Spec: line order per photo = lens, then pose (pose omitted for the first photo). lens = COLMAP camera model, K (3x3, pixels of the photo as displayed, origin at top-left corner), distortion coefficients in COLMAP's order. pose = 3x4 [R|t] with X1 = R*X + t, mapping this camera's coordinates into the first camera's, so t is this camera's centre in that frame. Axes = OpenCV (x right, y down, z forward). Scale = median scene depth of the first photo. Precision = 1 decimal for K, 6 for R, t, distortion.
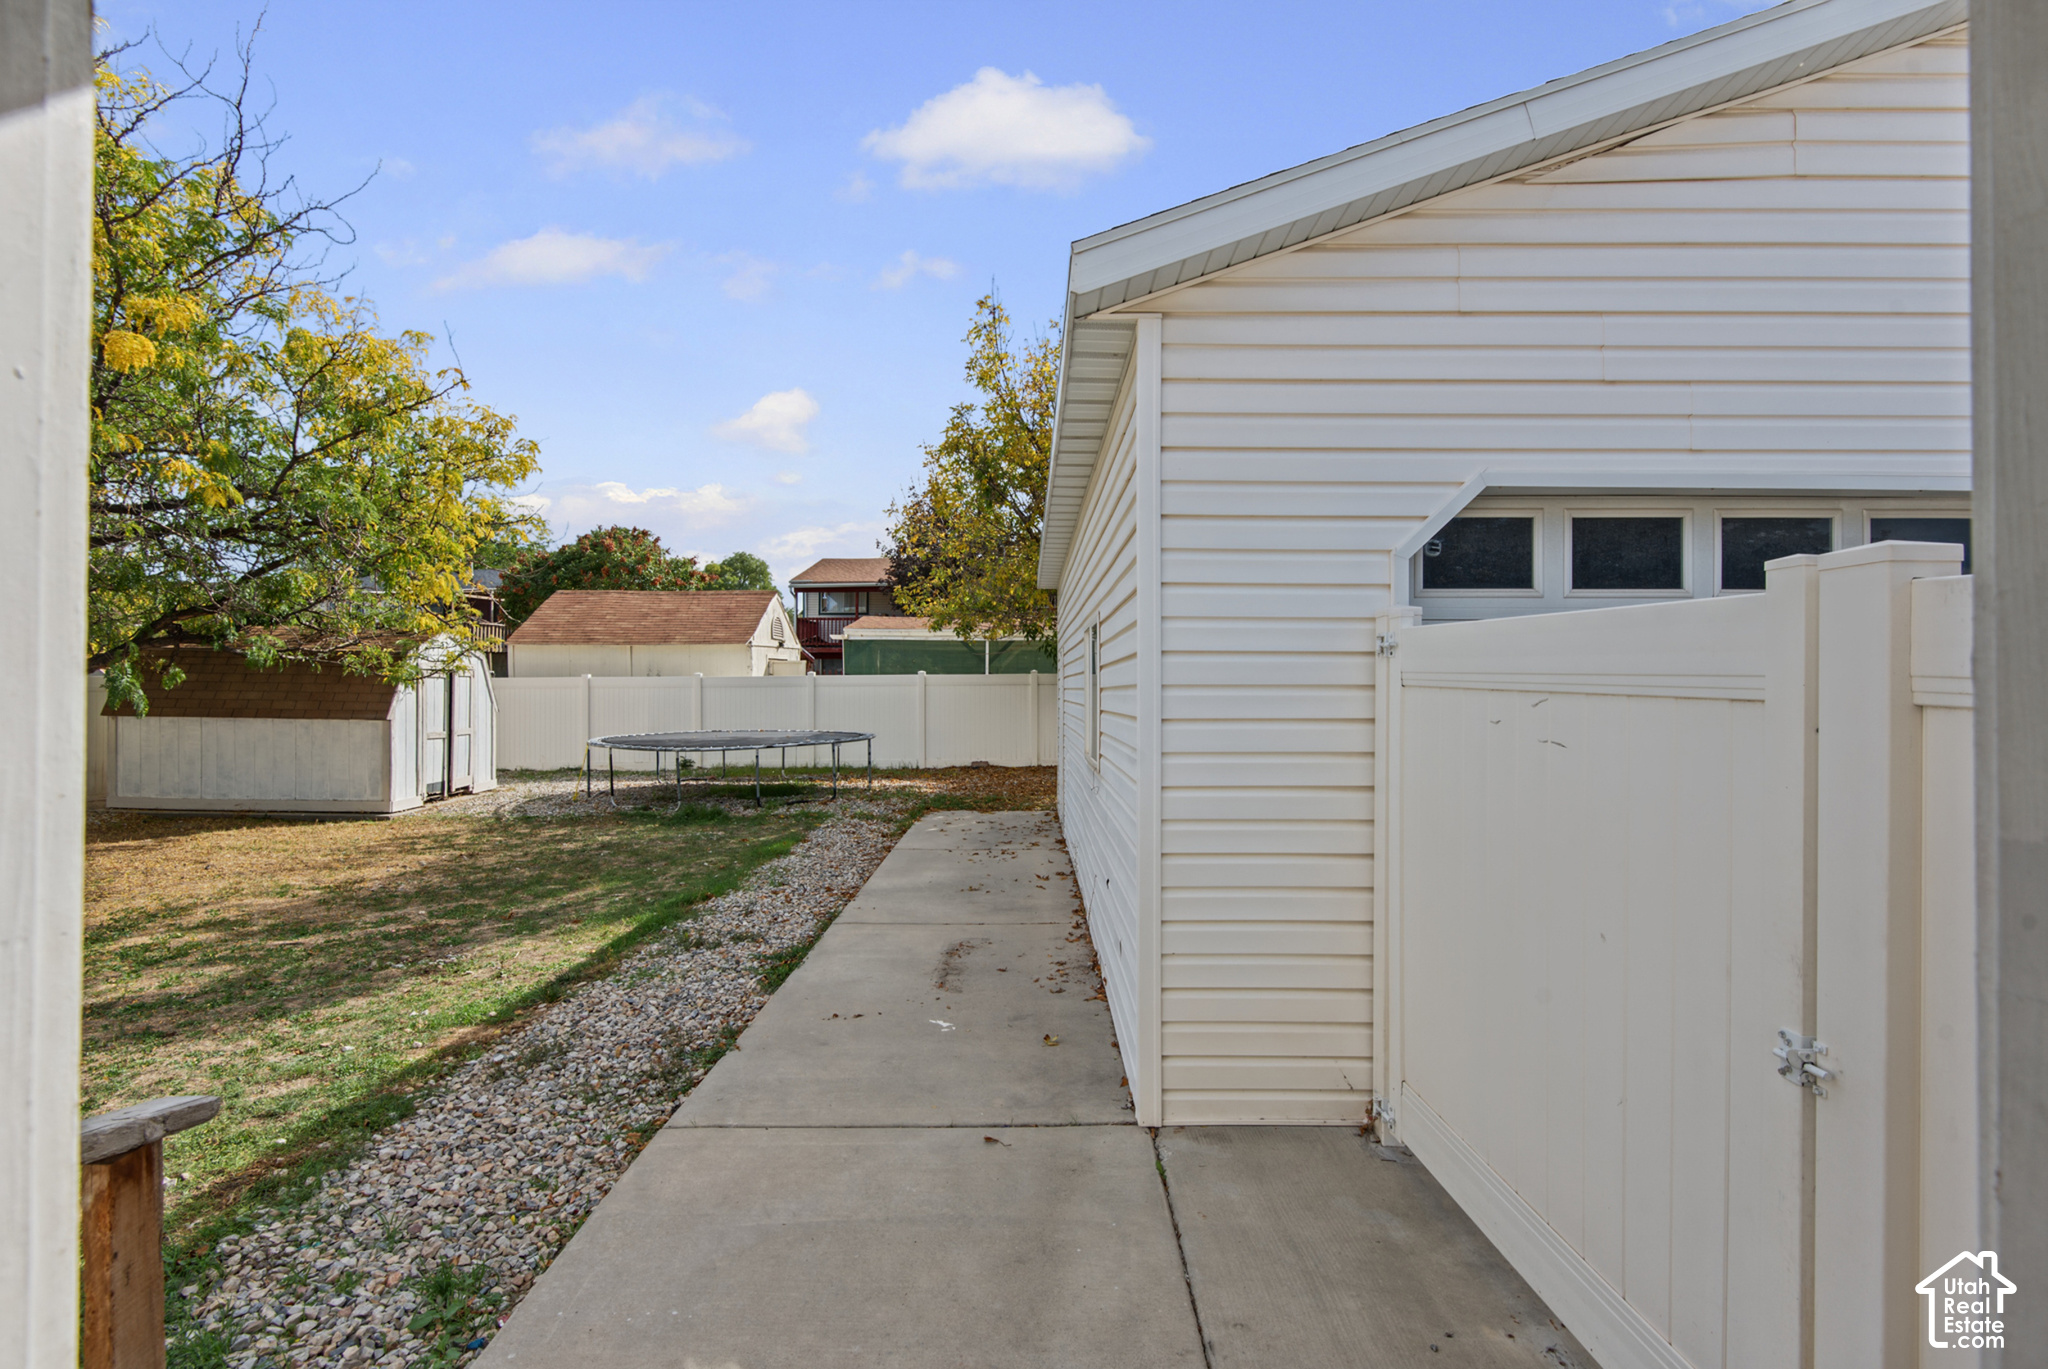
lens RADIAL K [[942.1, 0, 1027.7], [0, 942.1, 698.4], [0, 0, 1]] dist [0.010818, -0.005177]
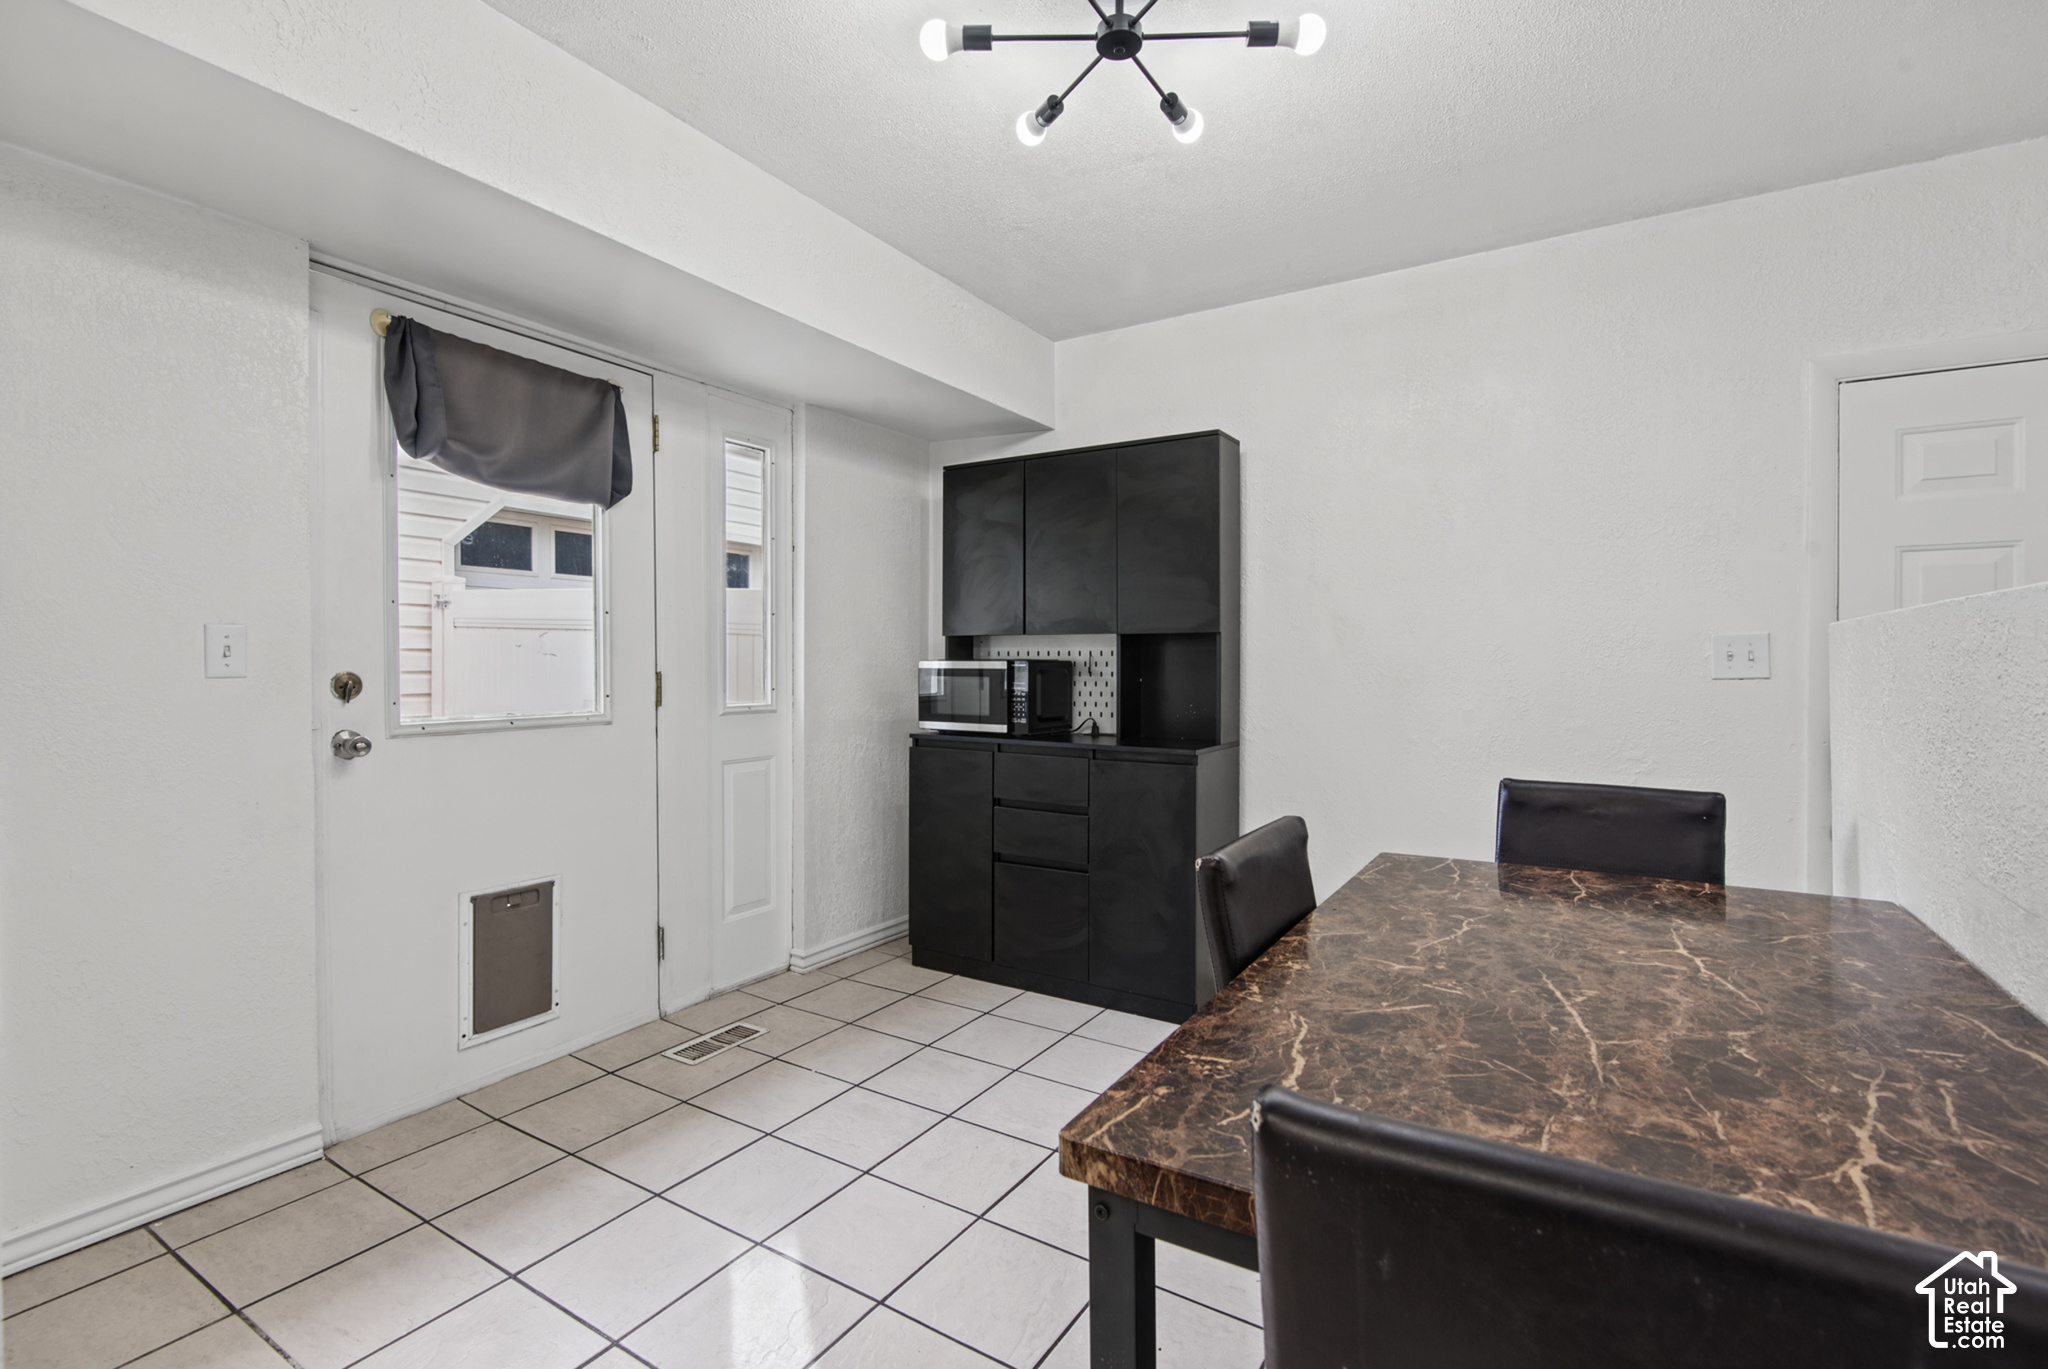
lens RADIAL K [[942.1, 0, 1020.4], [0, 942.1, 673.0], [0, 0, 1]] dist [0.010818, -0.005177]
pose [[0.537489, -0.006238, 0.843248, -0.089188], [0.002847, 0.999980, 0.005583, 0.011963], [-0.843266, -0.000600, 0.537496, -0.134151]]
